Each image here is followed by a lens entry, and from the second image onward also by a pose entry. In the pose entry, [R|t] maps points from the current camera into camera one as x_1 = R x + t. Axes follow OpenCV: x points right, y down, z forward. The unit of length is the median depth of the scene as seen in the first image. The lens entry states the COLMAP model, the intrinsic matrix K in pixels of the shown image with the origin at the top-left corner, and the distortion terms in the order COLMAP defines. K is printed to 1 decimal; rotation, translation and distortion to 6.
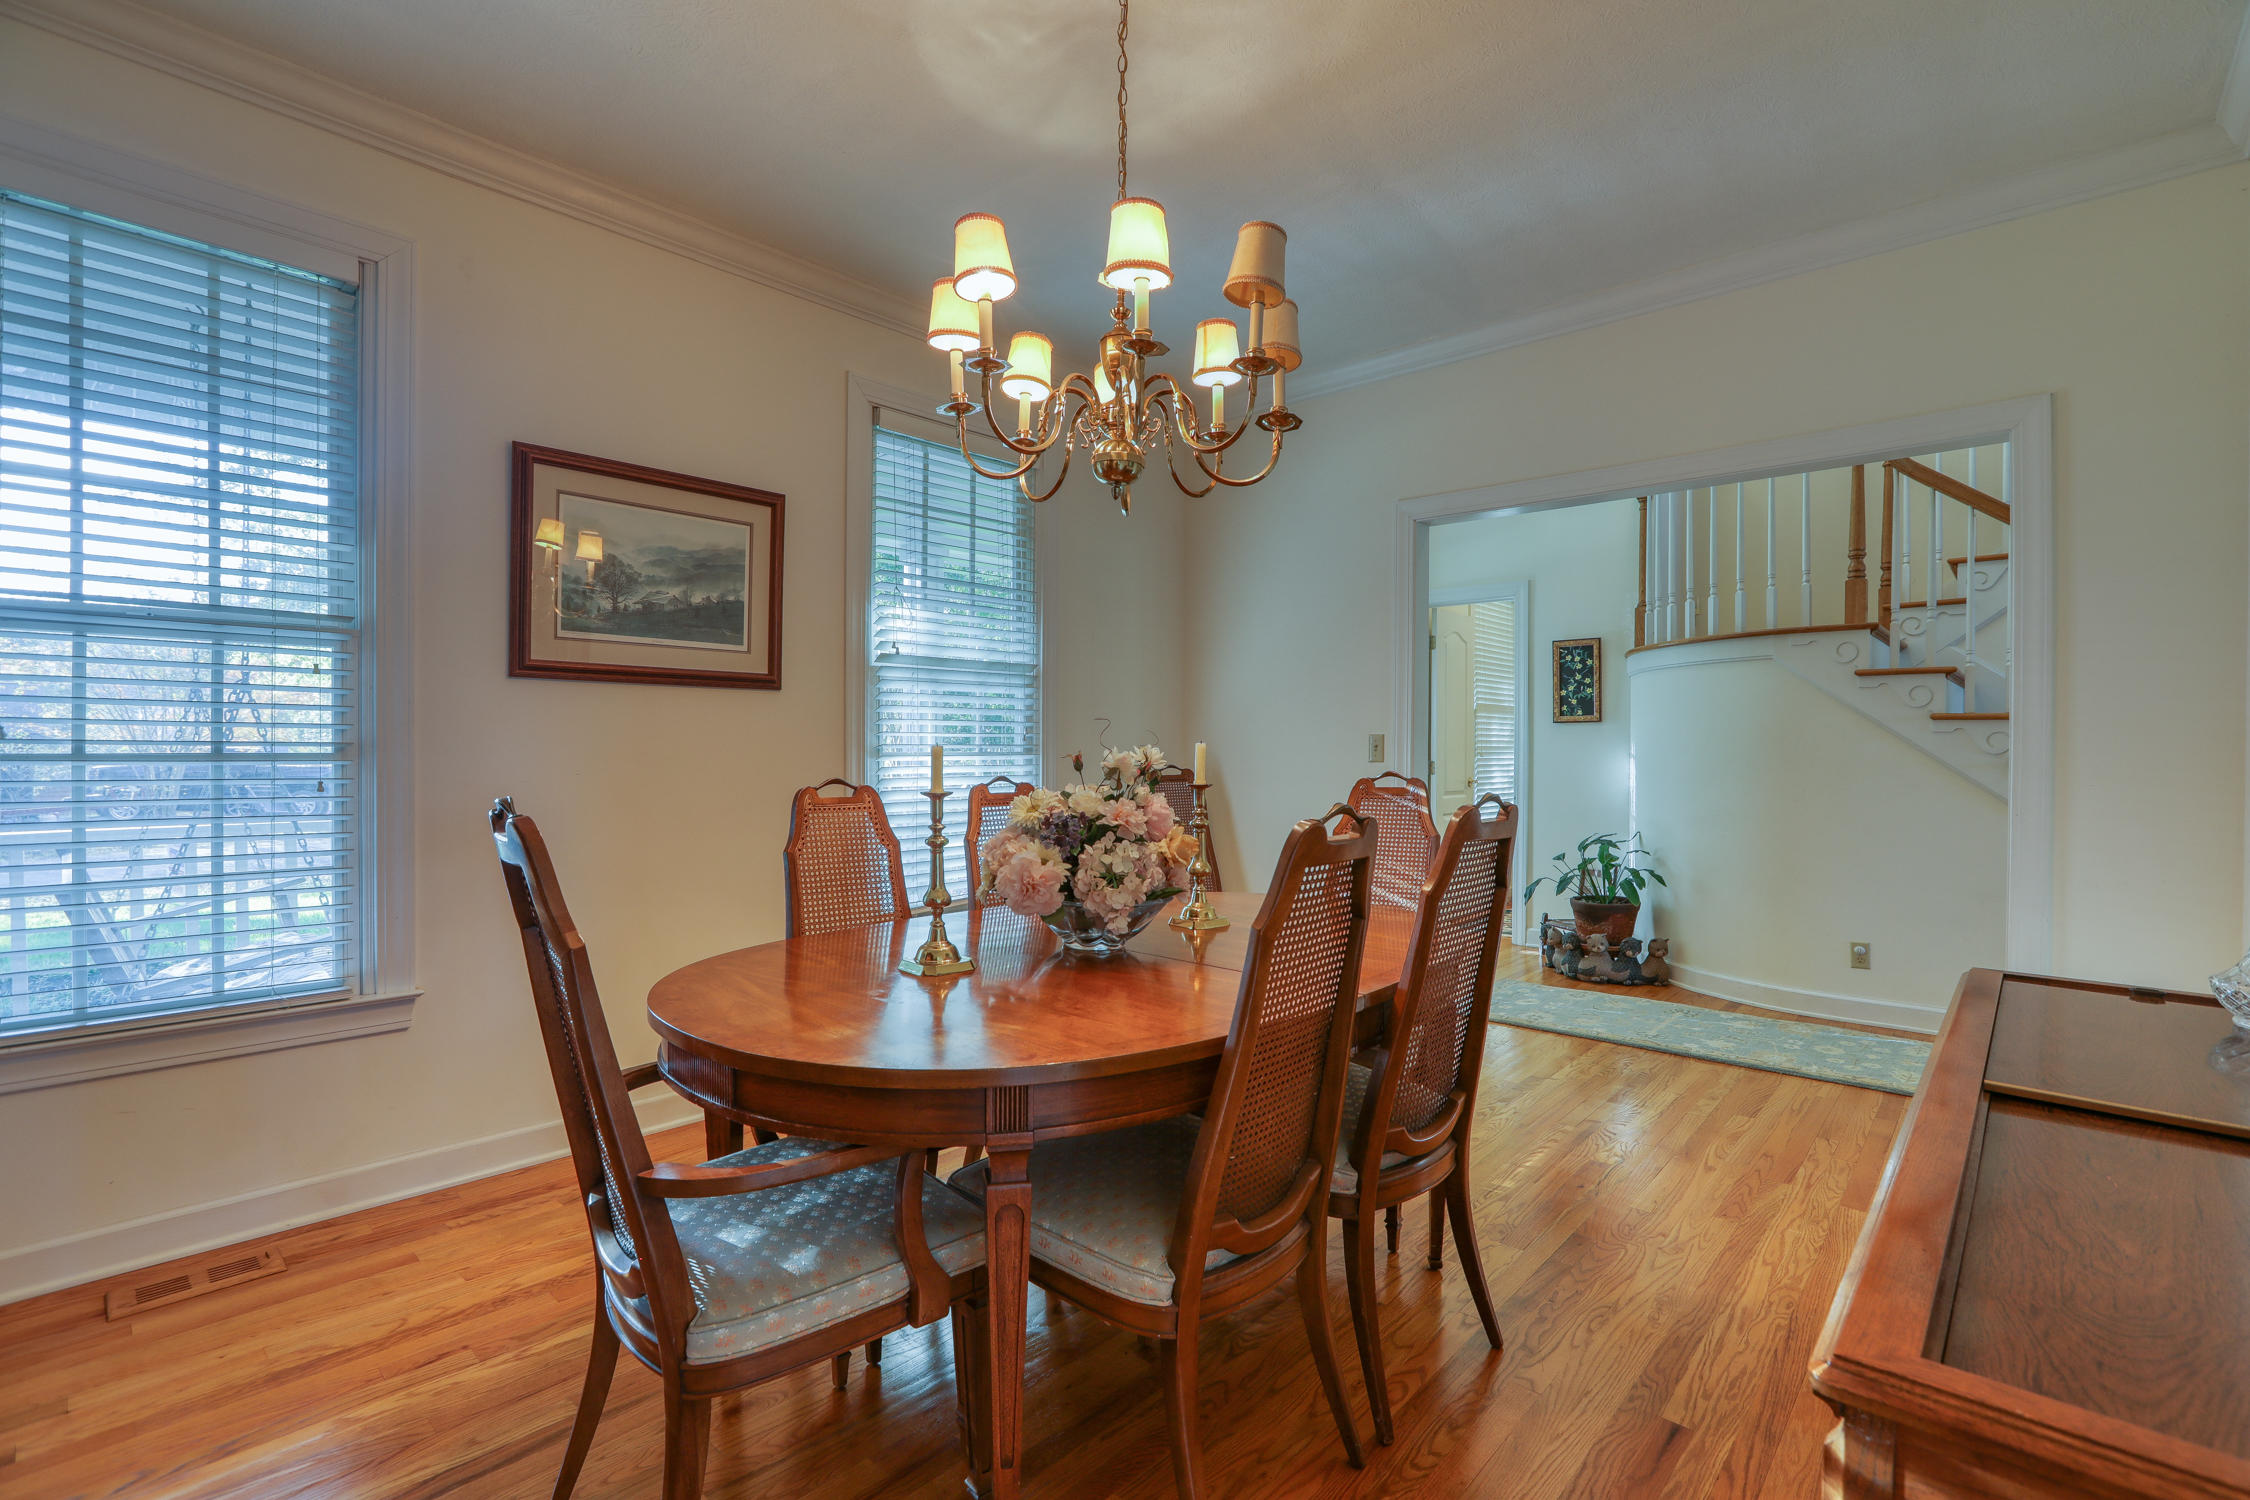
lens RADIAL K [[1044.0, 0, 1133.5], [0, 1044.0, 760.3], [0, 0, 1]] dist [-0.037733, 0.010016]
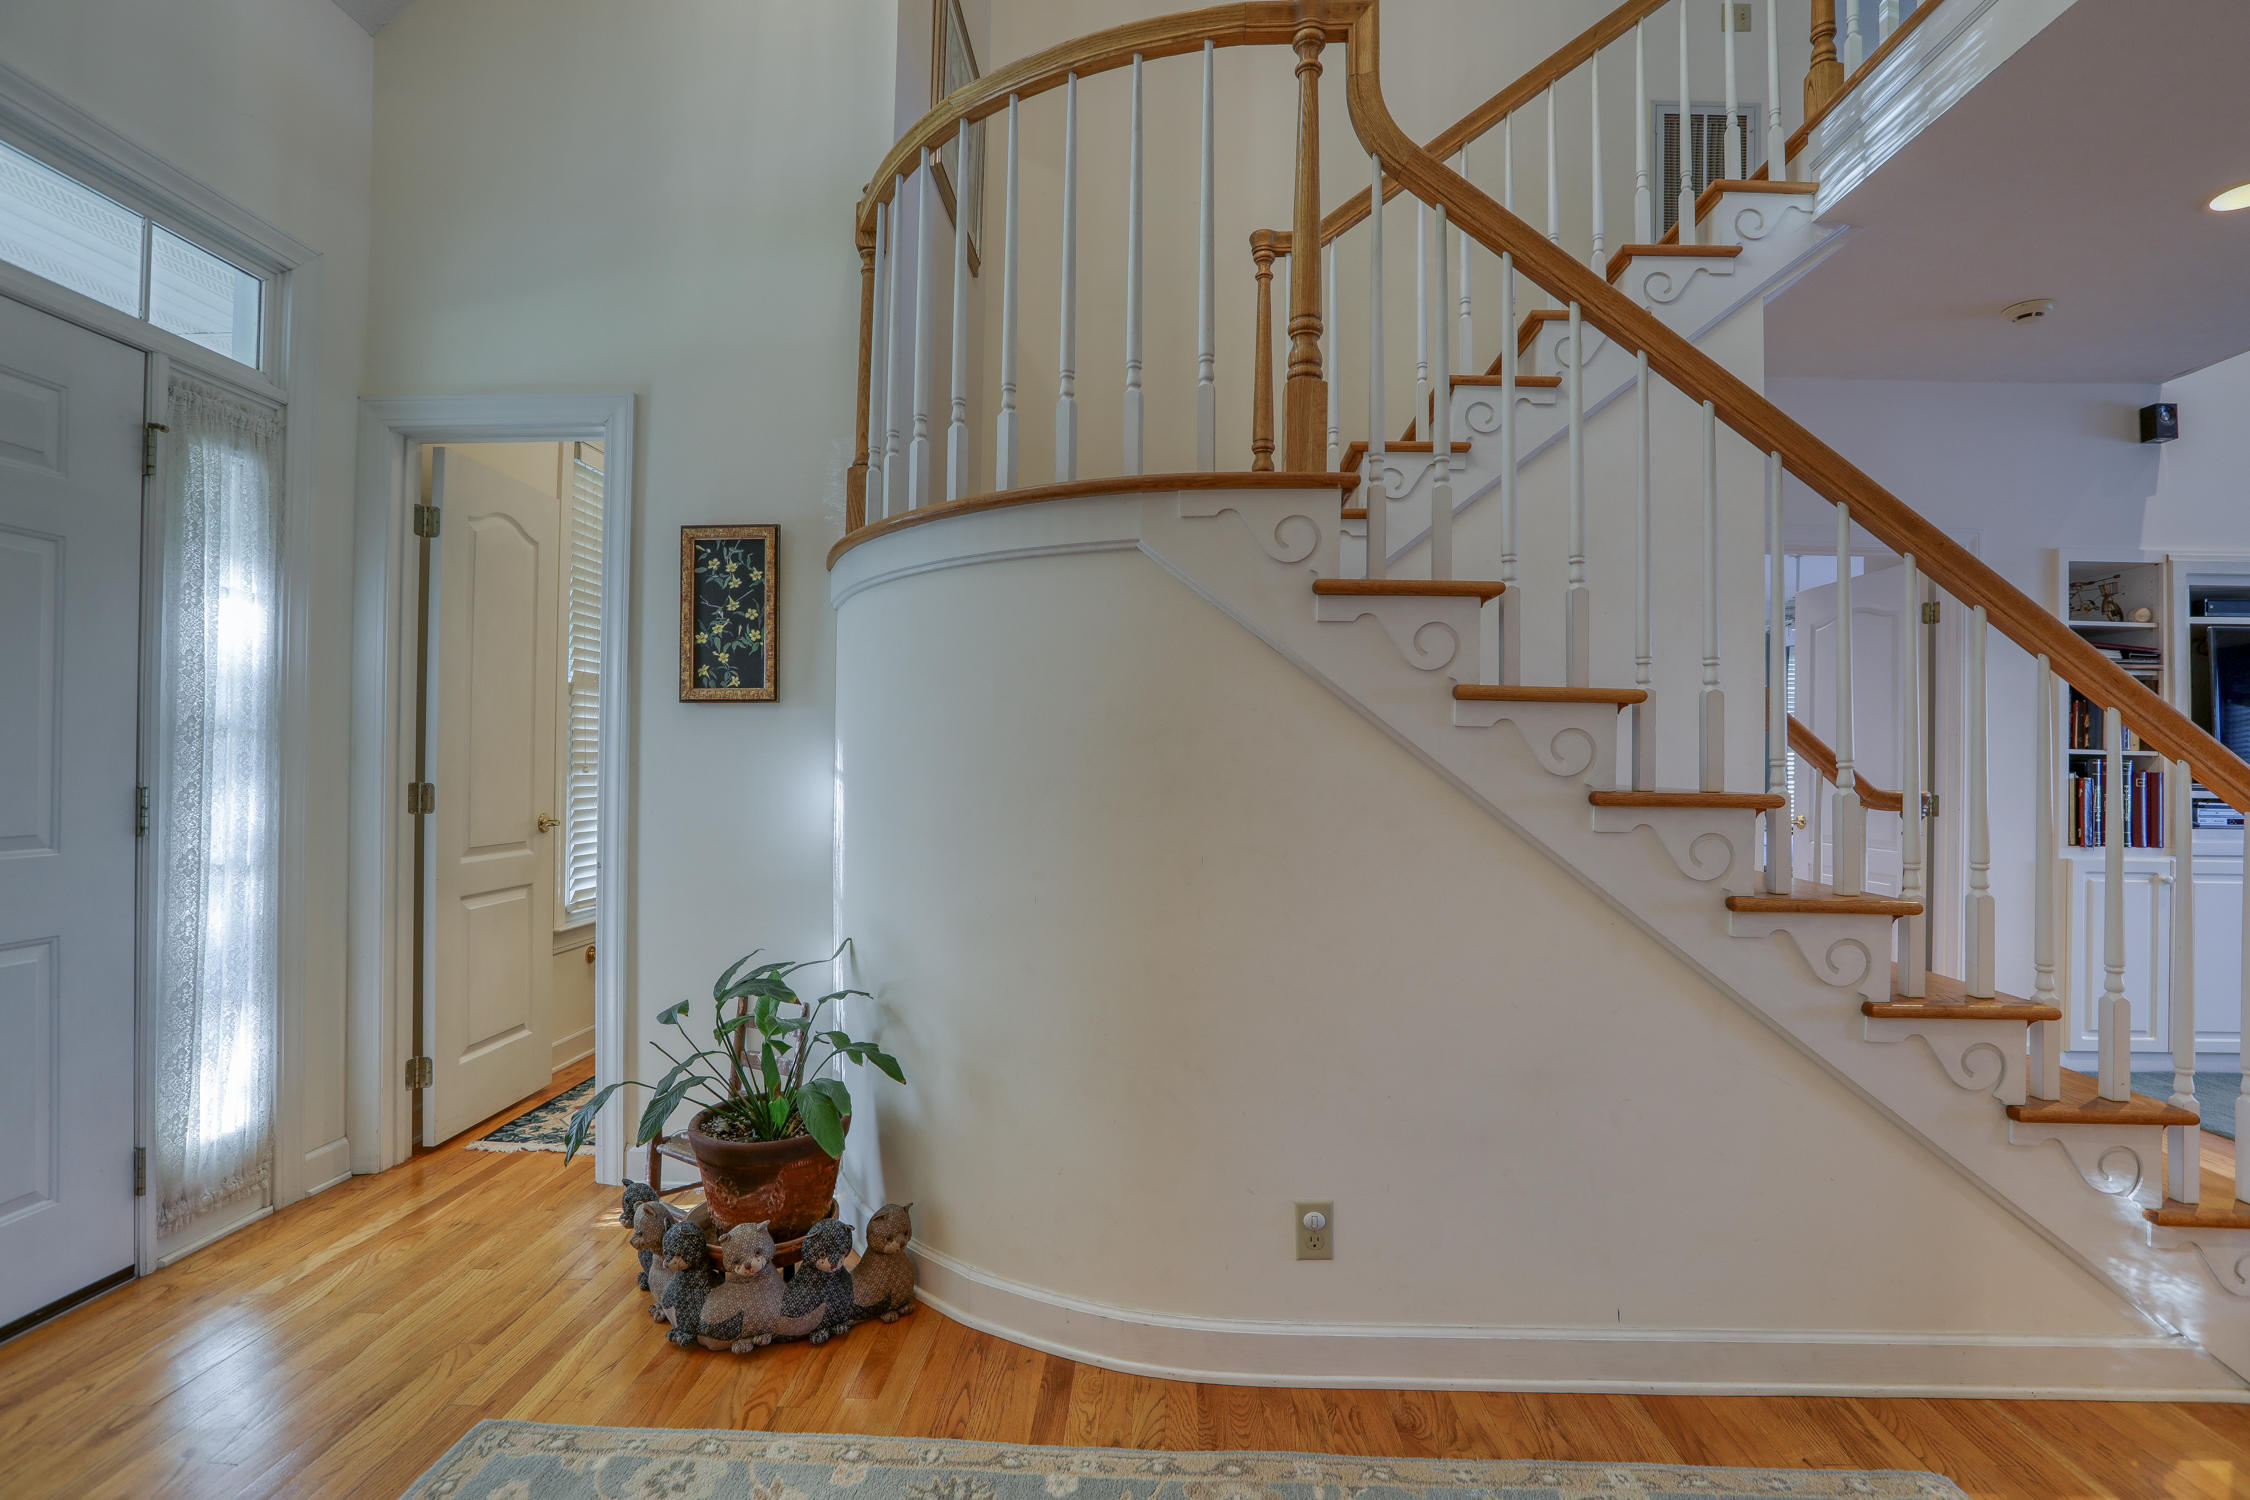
lens RADIAL K [[1044.0, 0, 1126.9], [0, 1044.0, 763.2], [0, 0, 1]] dist [-0.037733, 0.010016]
pose [[0.774954, 0.004200, 0.632003, 0.304302], [0.000239, 0.999976, -0.006938, -0.006597], [-0.632017, 0.005528, 0.774935, 0.589492]]
